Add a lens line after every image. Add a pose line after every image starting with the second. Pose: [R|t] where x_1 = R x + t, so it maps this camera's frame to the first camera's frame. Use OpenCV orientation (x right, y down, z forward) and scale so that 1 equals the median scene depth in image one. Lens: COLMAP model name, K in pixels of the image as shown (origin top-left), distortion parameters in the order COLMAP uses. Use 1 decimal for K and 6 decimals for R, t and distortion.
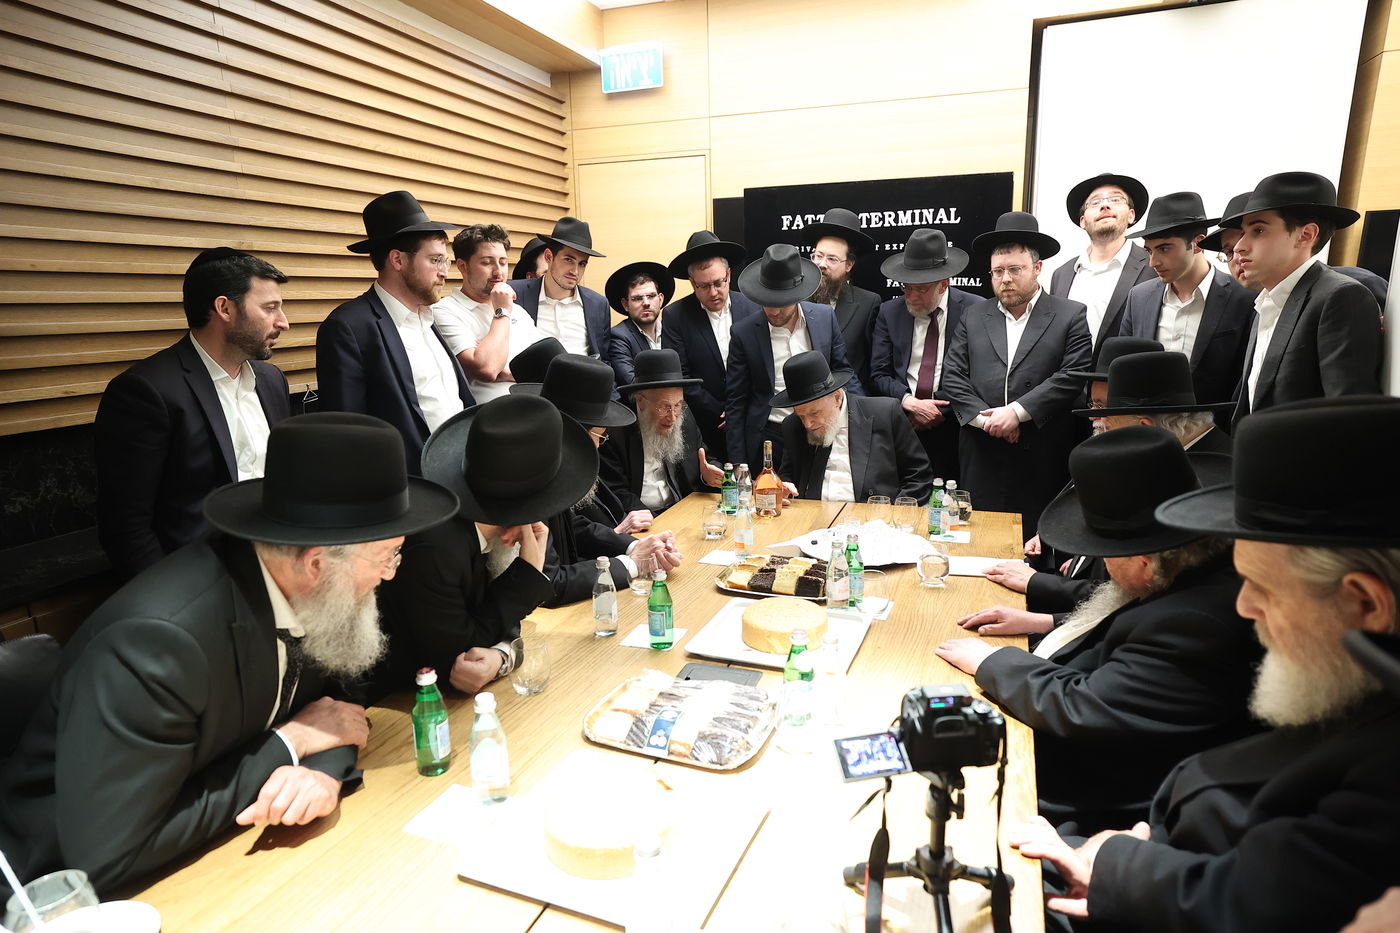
lens RADIAL K [[832.3, 0, 710.1], [0, 832.3, 468.9], [0, 0, 1]] dist [0.004421, 0.018717]
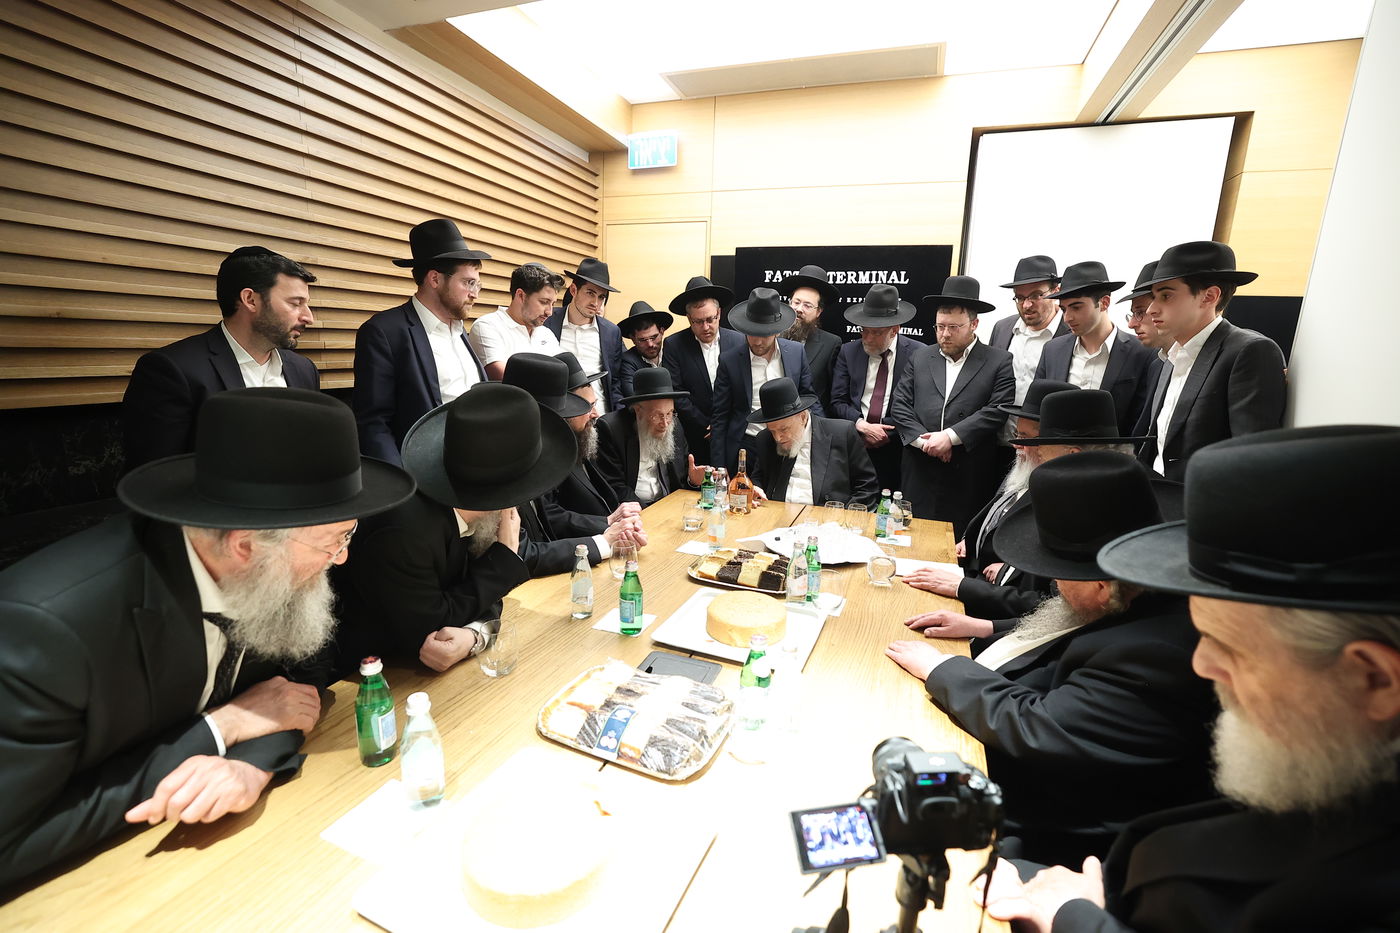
lens RADIAL K [[602.7, 0, 708.5], [0, 602.7, 468.2], [0, 0, 1]] dist [-0.027241, 0.004851]
pose [[0.998389, 0.056252, 0.007433, 0.016963], [-0.056207, 0.998400, -0.006191, 0.000969], [-0.007769, 0.005763, 0.999953, 0.155889]]
